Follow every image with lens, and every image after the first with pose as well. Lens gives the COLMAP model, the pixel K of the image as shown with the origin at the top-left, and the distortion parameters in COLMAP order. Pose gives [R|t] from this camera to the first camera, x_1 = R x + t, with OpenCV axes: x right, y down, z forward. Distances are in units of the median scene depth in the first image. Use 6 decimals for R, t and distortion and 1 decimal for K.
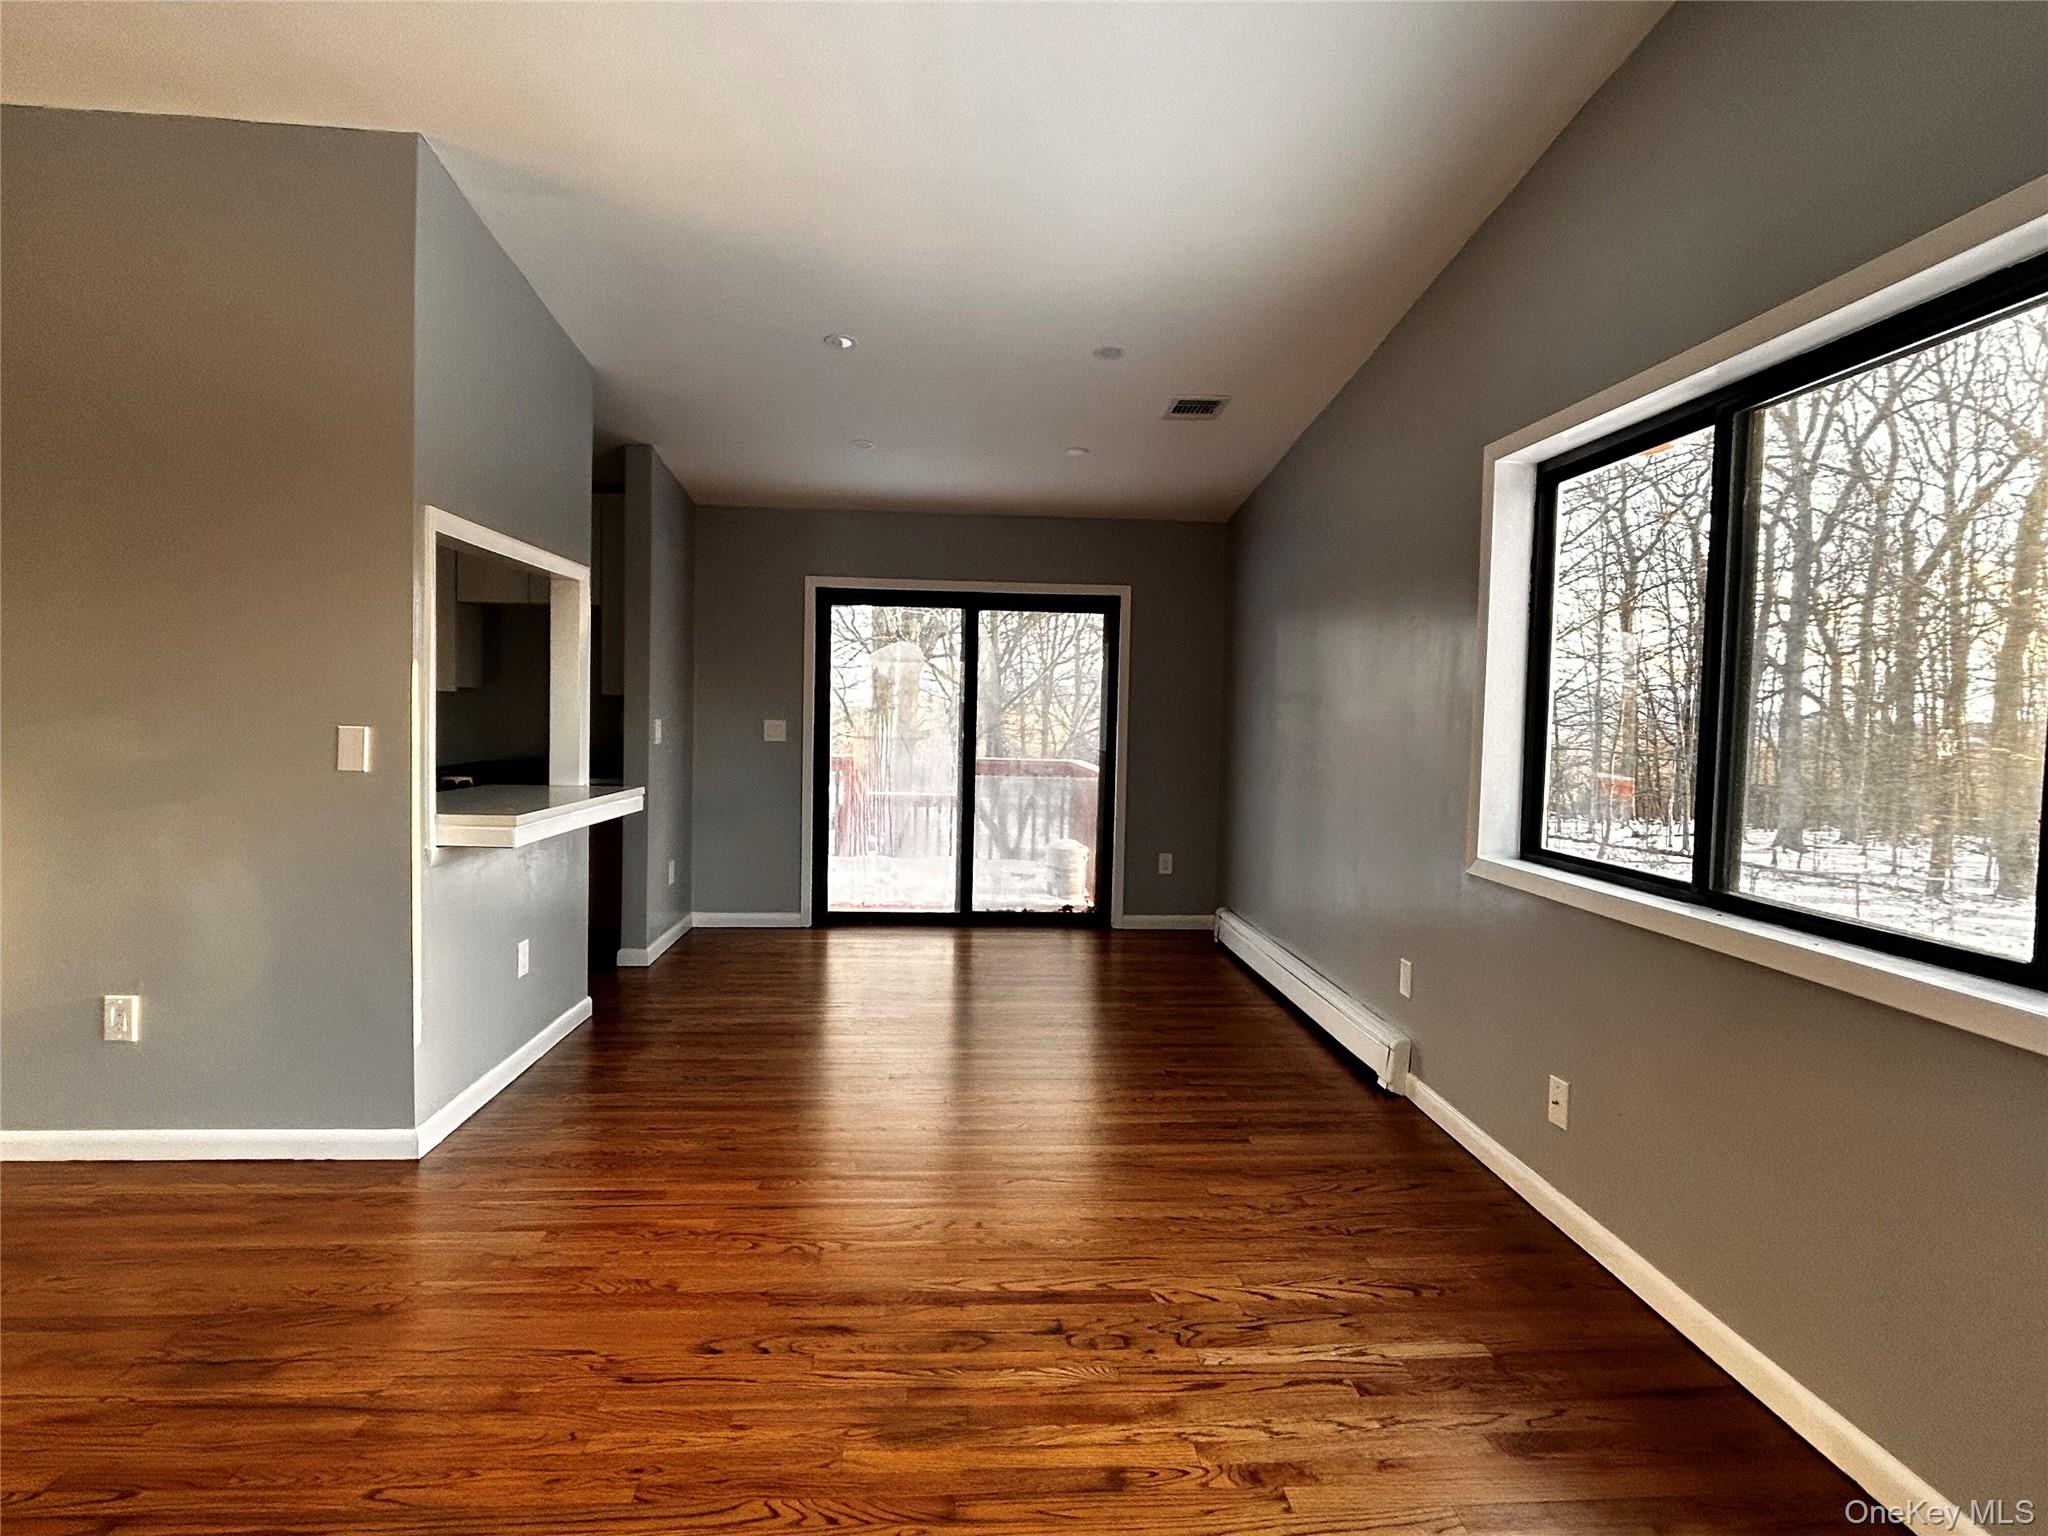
lens RADIAL K [[1094.2, 0, 1042.5], [0, 1094.2, 759.1], [0, 0, 1]] dist [-0.001819, -0.000553]
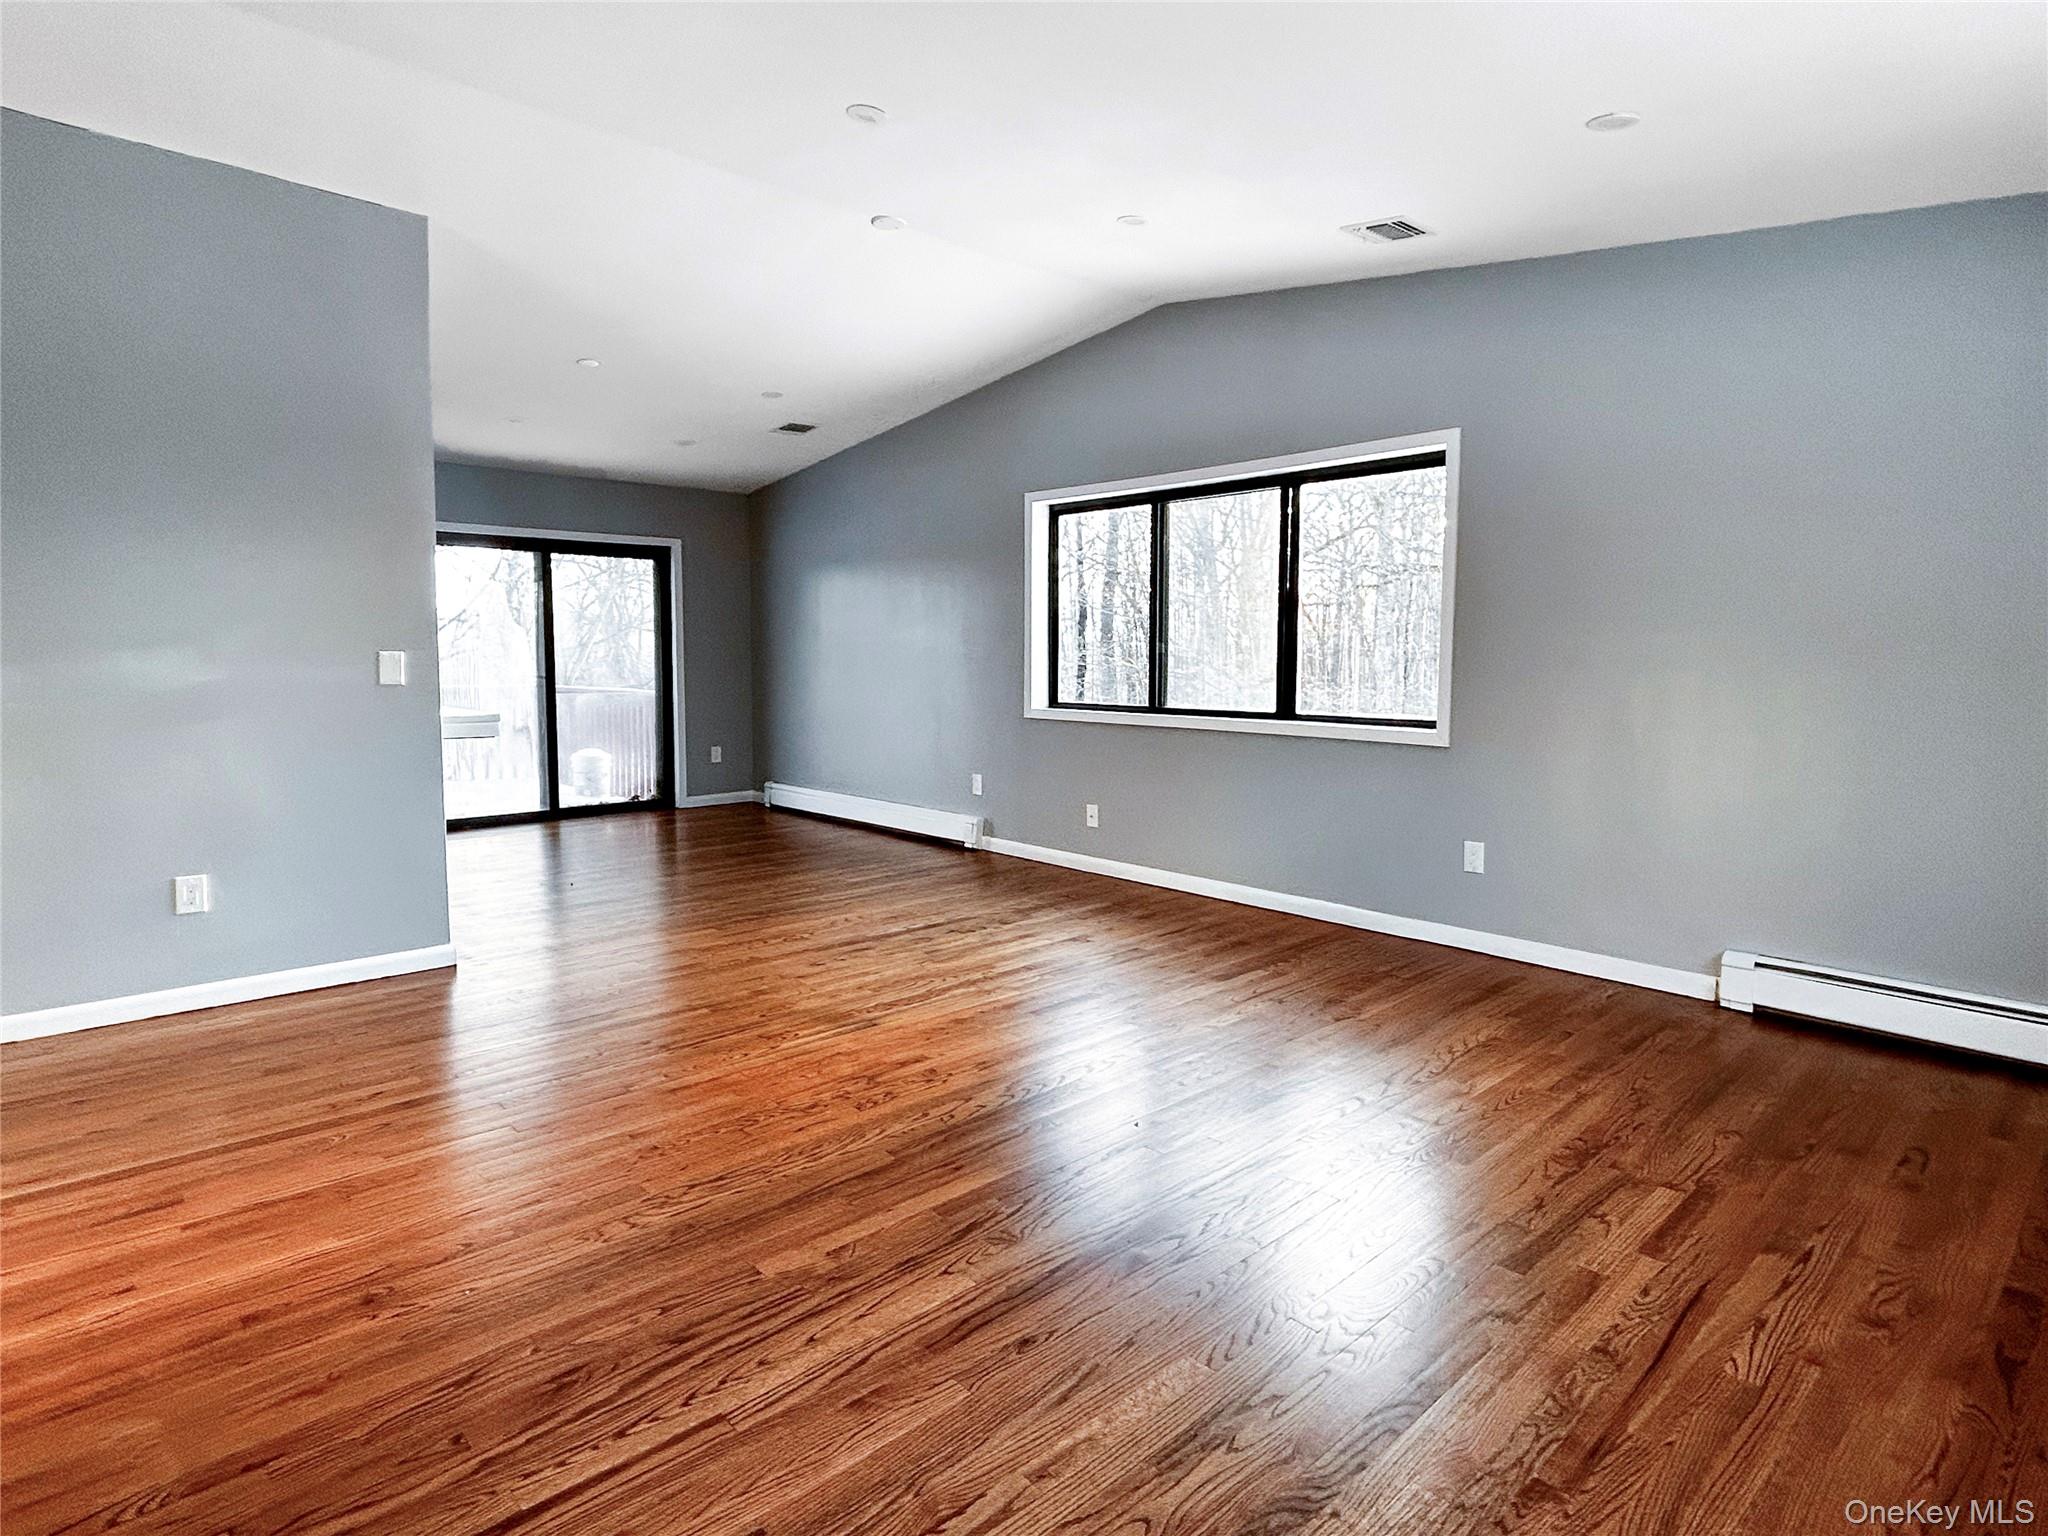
lens RADIAL K [[1051.8, 0, 1032.3], [0, 1051.8, 730.4], [0, 0, 1]] dist [0.001858, 0.000092]
pose [[0.786199, -0.066360, 0.614401, -0.470216], [0.040820, 0.997623, 0.055517, 0.016181], [-0.616624, -0.018567, 0.787039, -0.289915]]
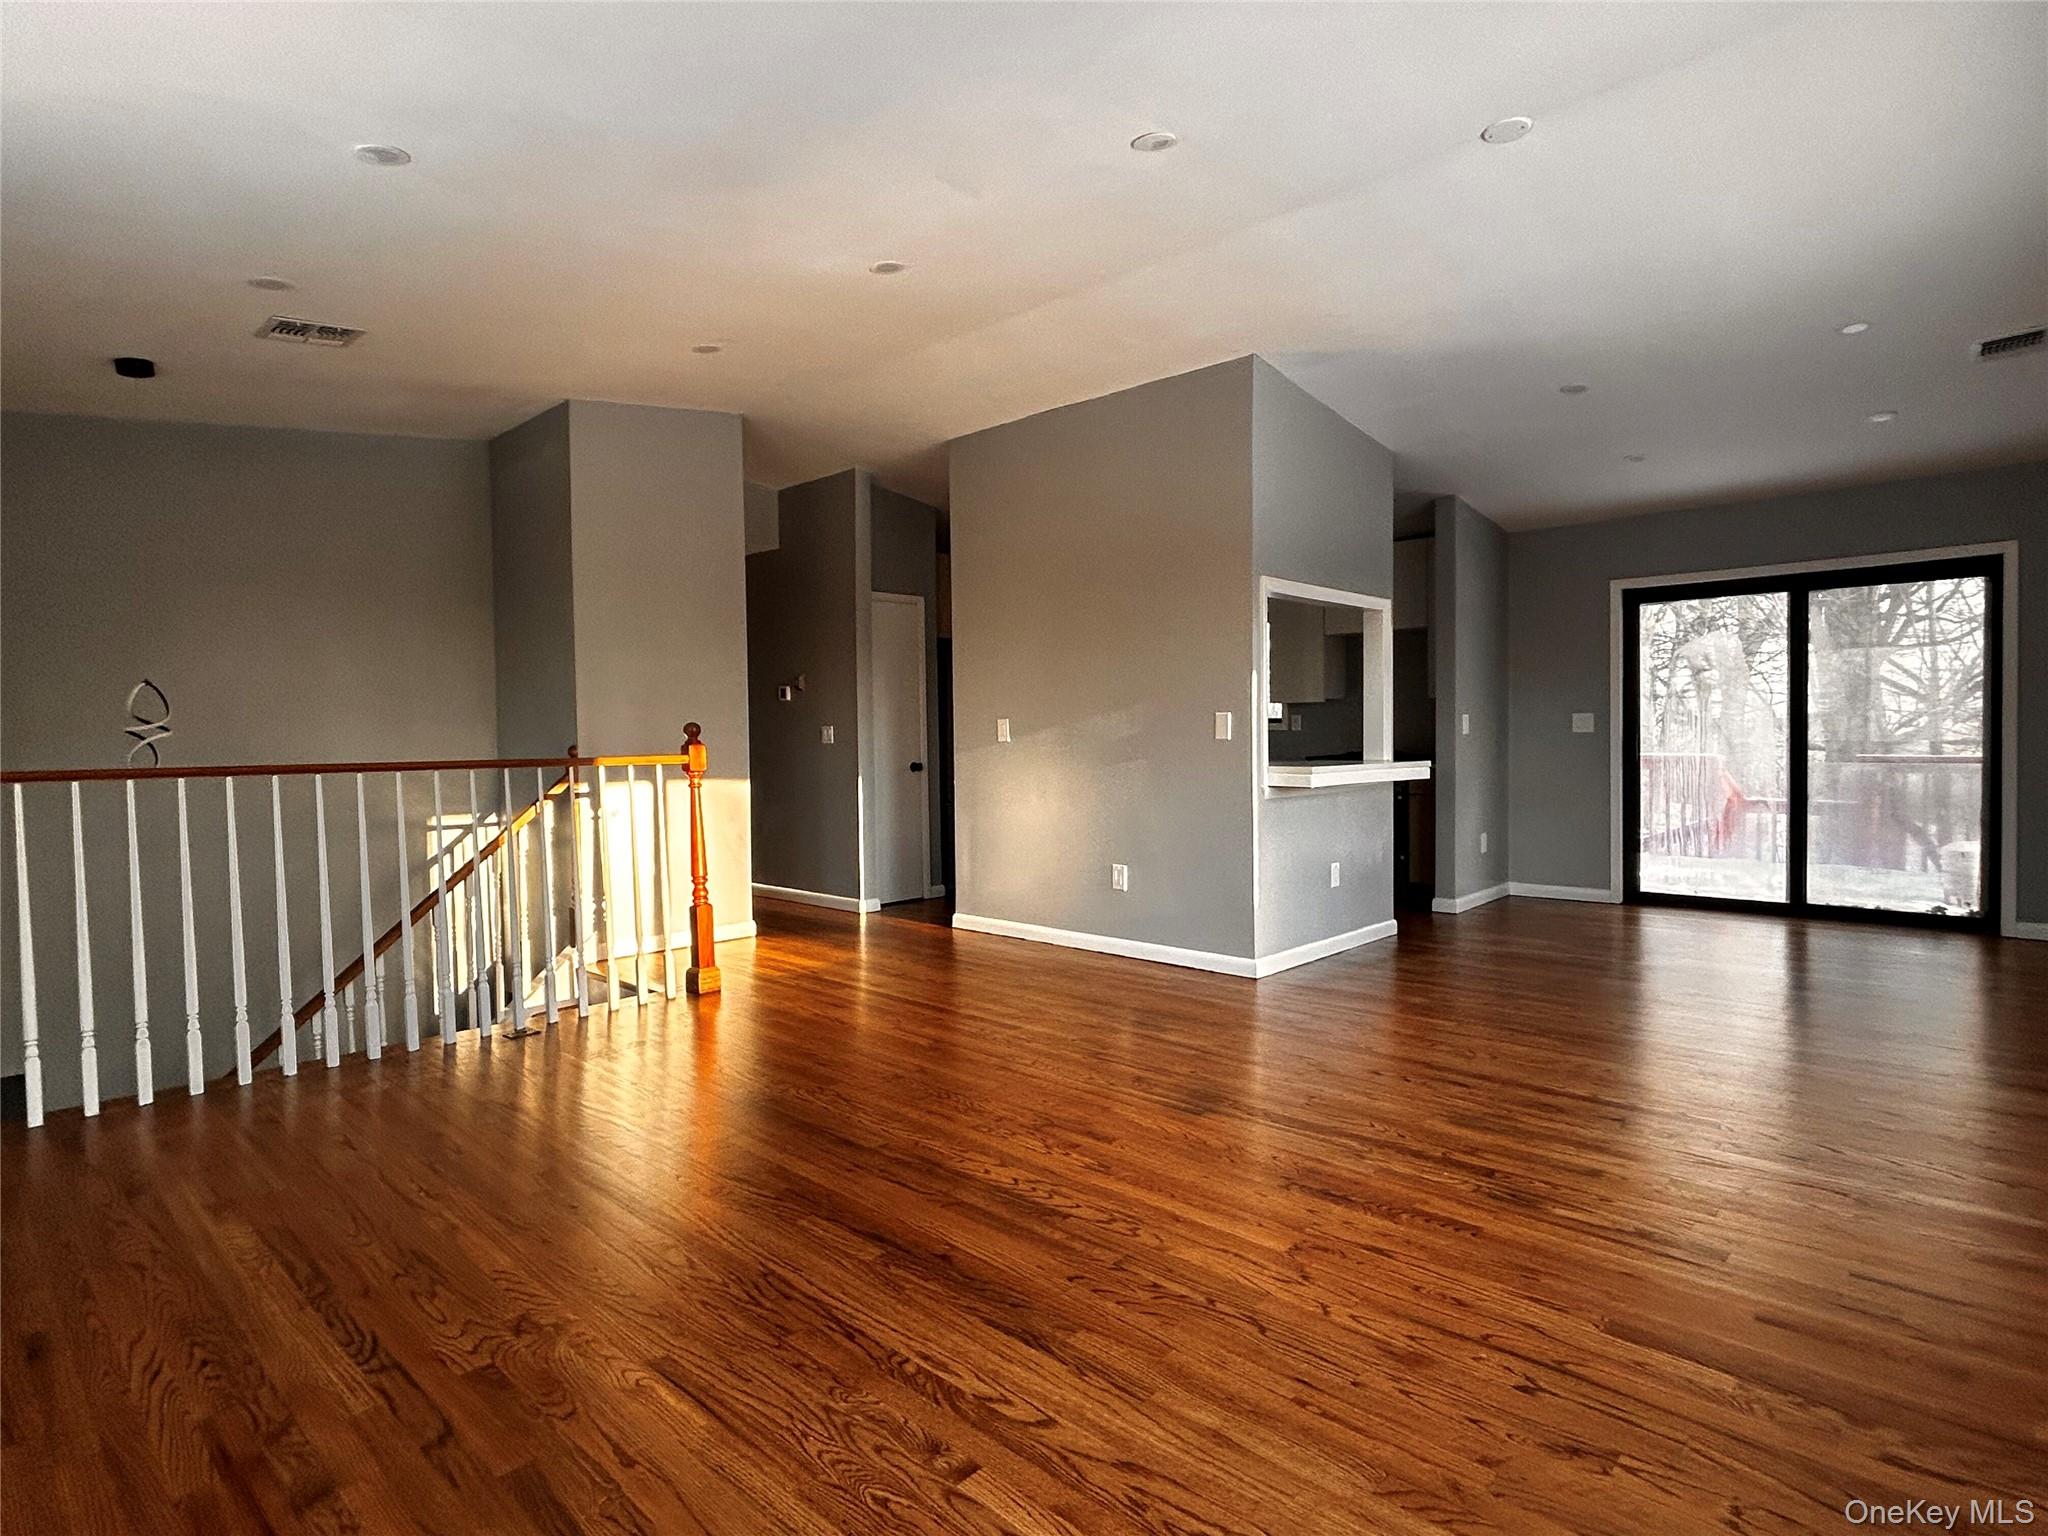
lens RADIAL K [[1083.0, 0, 1026.2], [0, 1083.0, 761.0], [0, 0, 1]] dist [0.001534, 0.000016]
pose [[0.680381, -0.013531, -0.732734, 0.222077], [-0.002376, 0.999784, -0.020668, 0.046186], [0.732855, 0.015803, 0.680202, -0.204540]]
